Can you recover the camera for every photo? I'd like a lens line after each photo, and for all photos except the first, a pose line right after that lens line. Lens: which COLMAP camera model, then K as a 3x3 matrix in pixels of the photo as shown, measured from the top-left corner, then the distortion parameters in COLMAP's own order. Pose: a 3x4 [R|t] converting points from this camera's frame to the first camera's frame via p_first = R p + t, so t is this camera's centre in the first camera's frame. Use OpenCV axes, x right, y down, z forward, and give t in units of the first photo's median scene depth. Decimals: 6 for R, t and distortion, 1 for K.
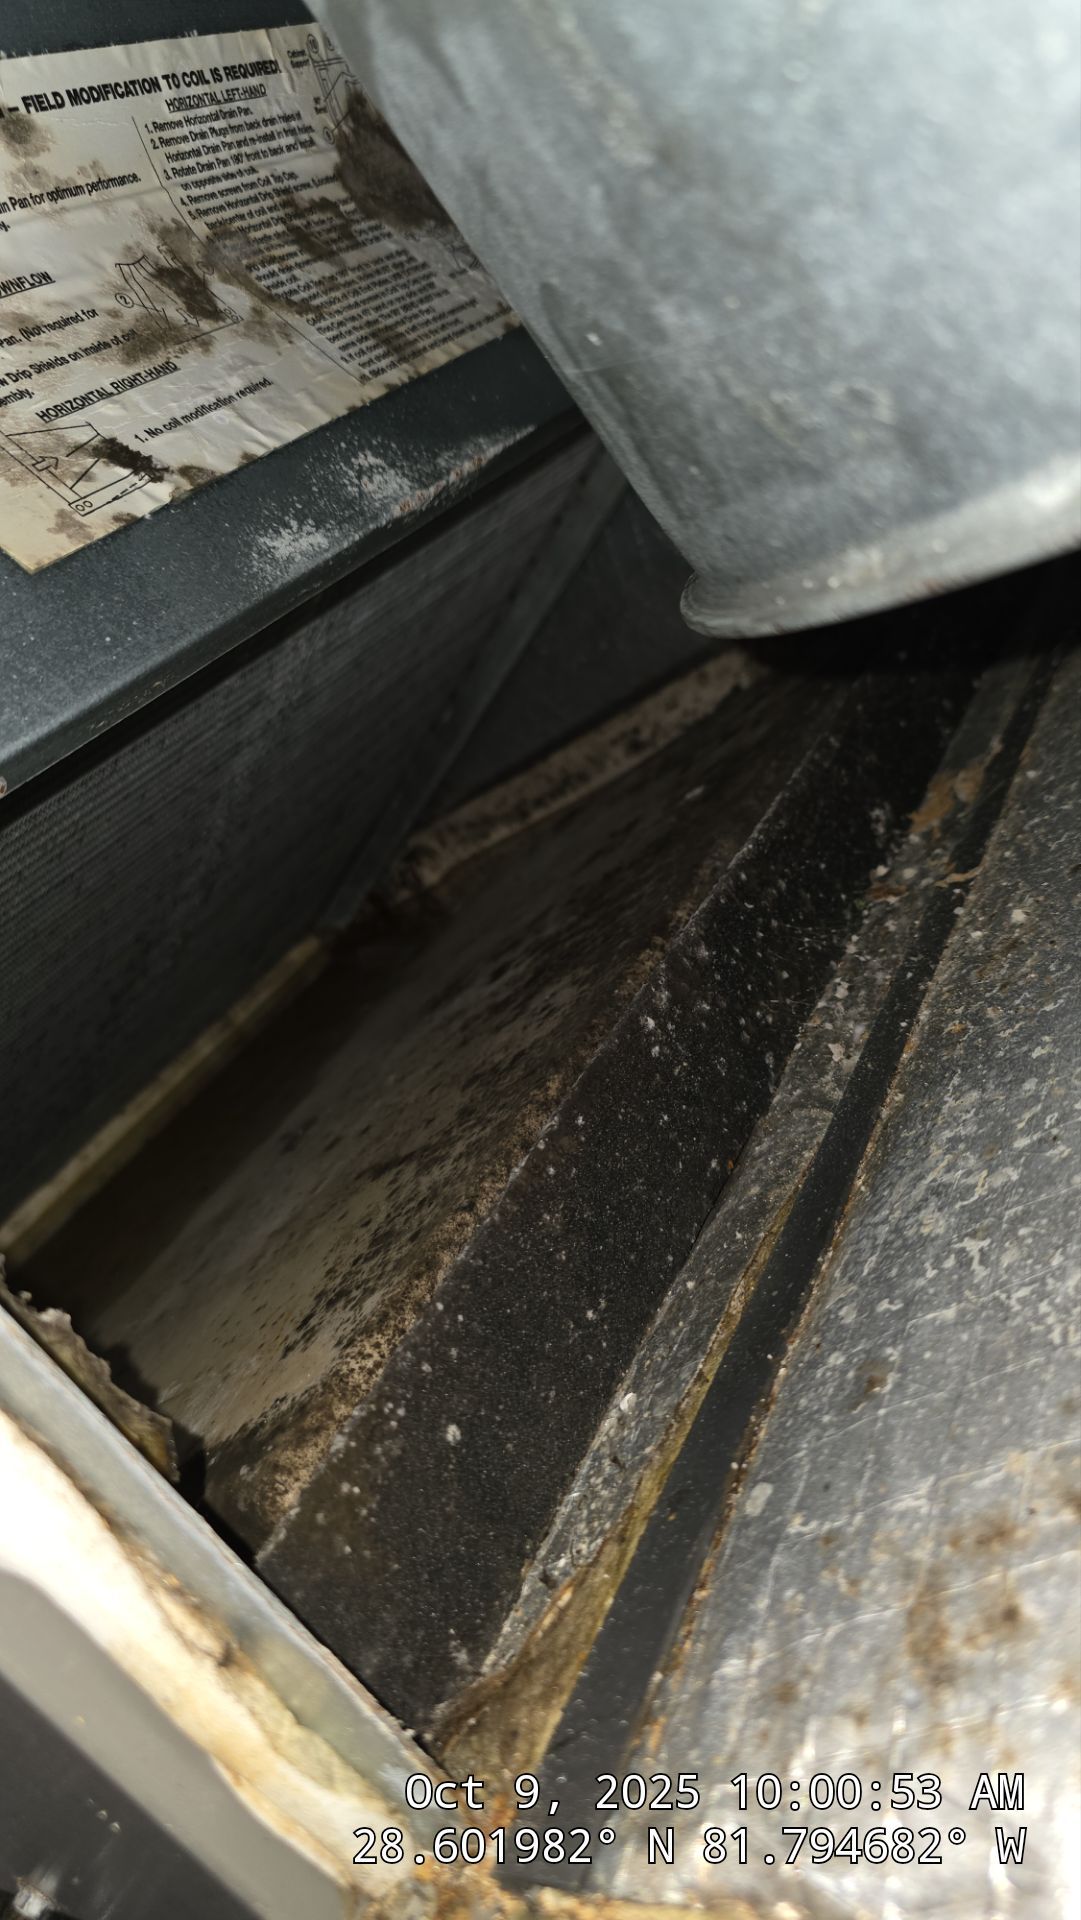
lens RADIAL K [[1341.8, 0, 540.5], [0, 1341.8, 960.0], [0, 0, 1]] dist [0.069344, -0.109392]
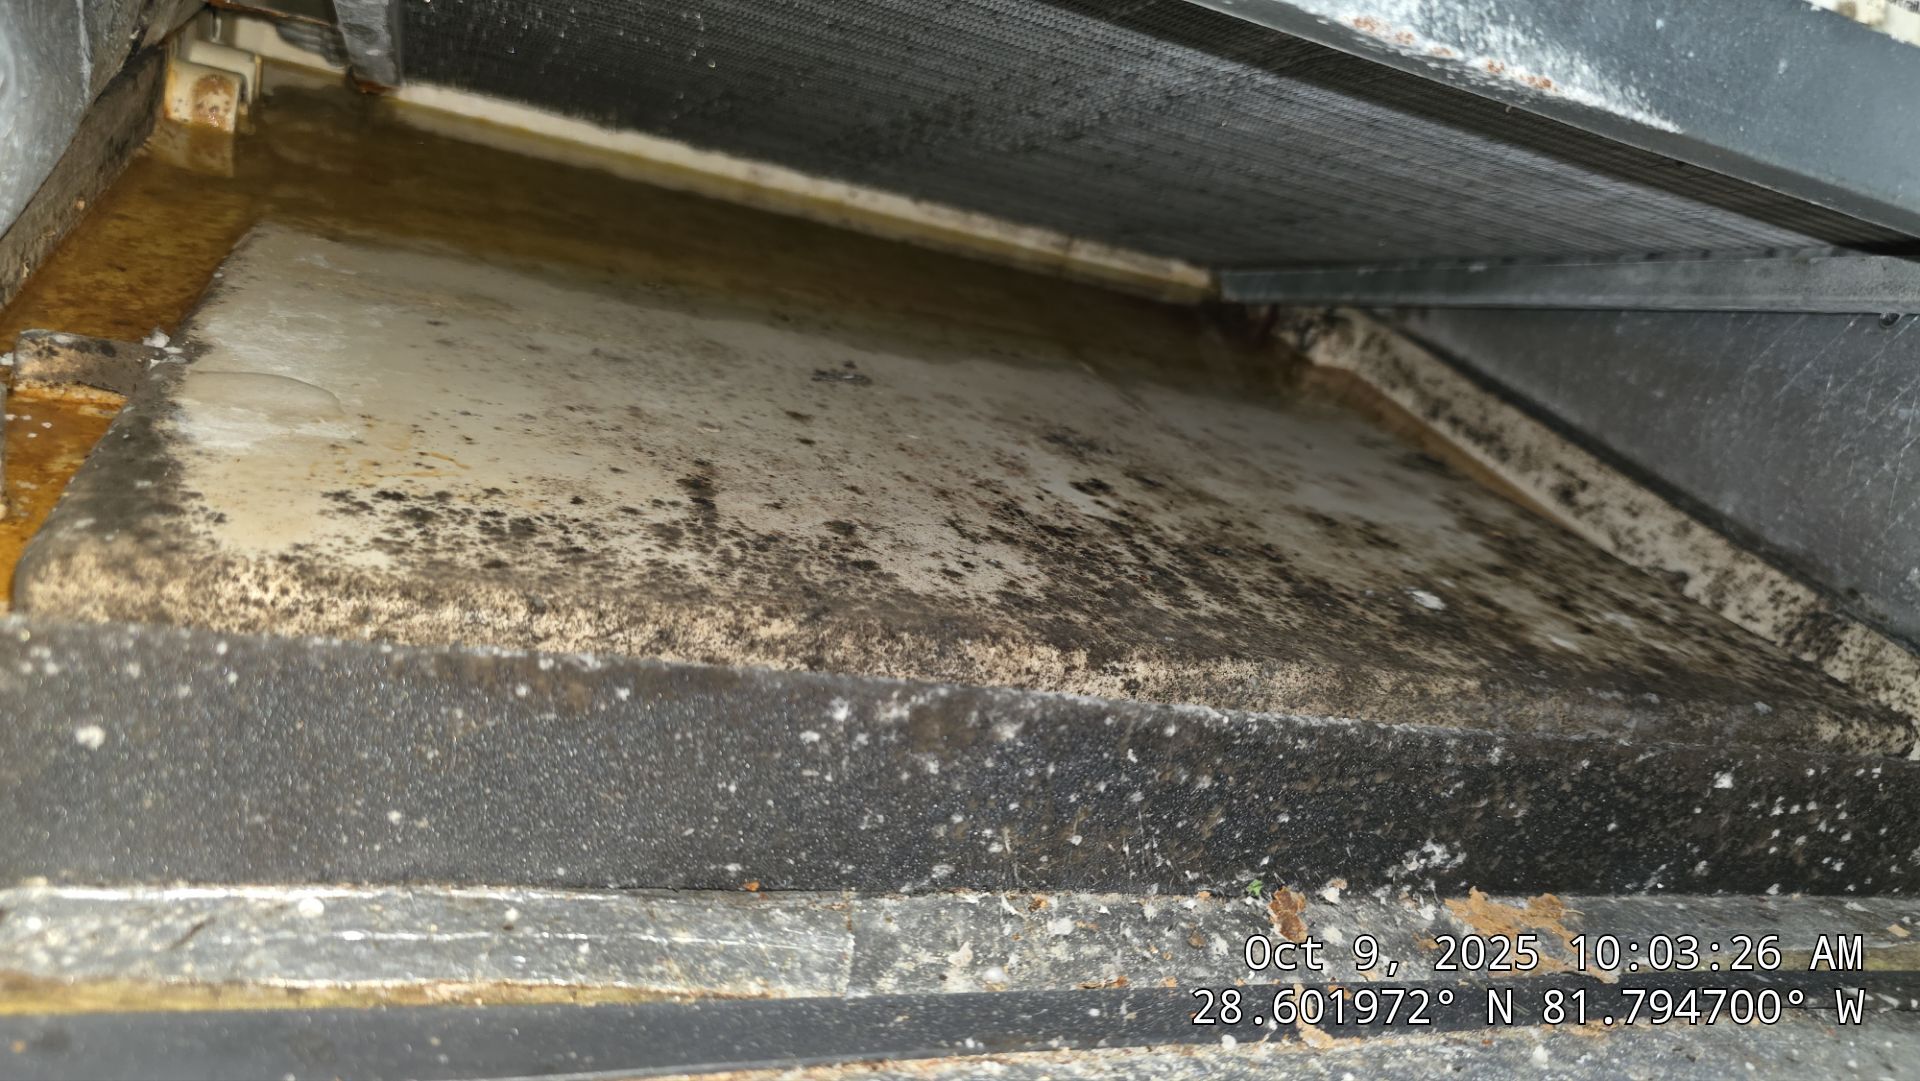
lens RADIAL K [[1330.2, 0, 969.5], [0, 1330.2, 537.9], [0, 0, 1]] dist [0.048103, -0.096804]
pose [[0.444154, 0.882652, -0.153794, 0.121605], [-0.815598, 0.469370, 0.338367, -0.261521], [0.370846, -0.024853, 0.928362, 0.305598]]
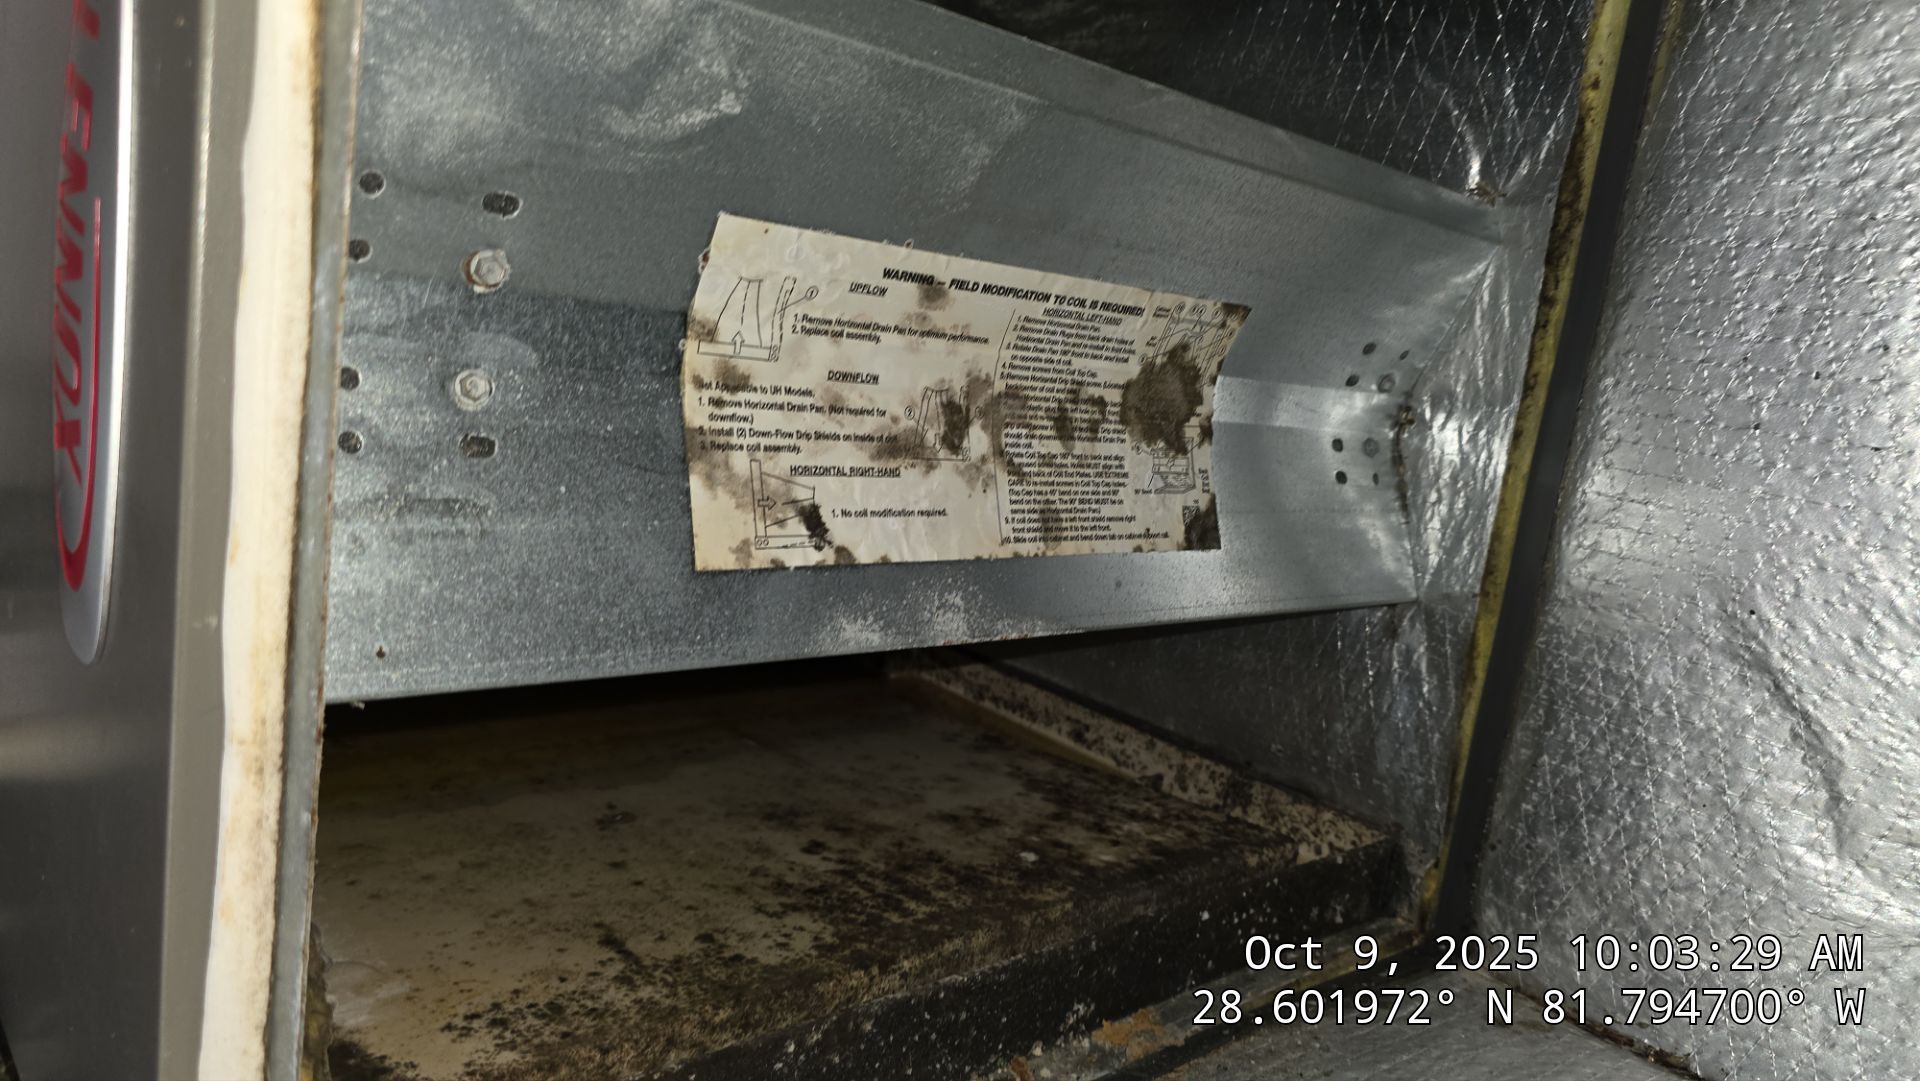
lens RADIAL K [[1330.2, 0, 969.5], [0, 1330.2, 537.9], [0, 0, 1]] dist [0.048103, -0.096804]
pose [[0.697988, 0.711232, -0.083438, -0.043757], [-0.715236, 0.698142, -0.032185, -0.357679], [0.035360, 0.082143, 0.995993, -0.369518]]
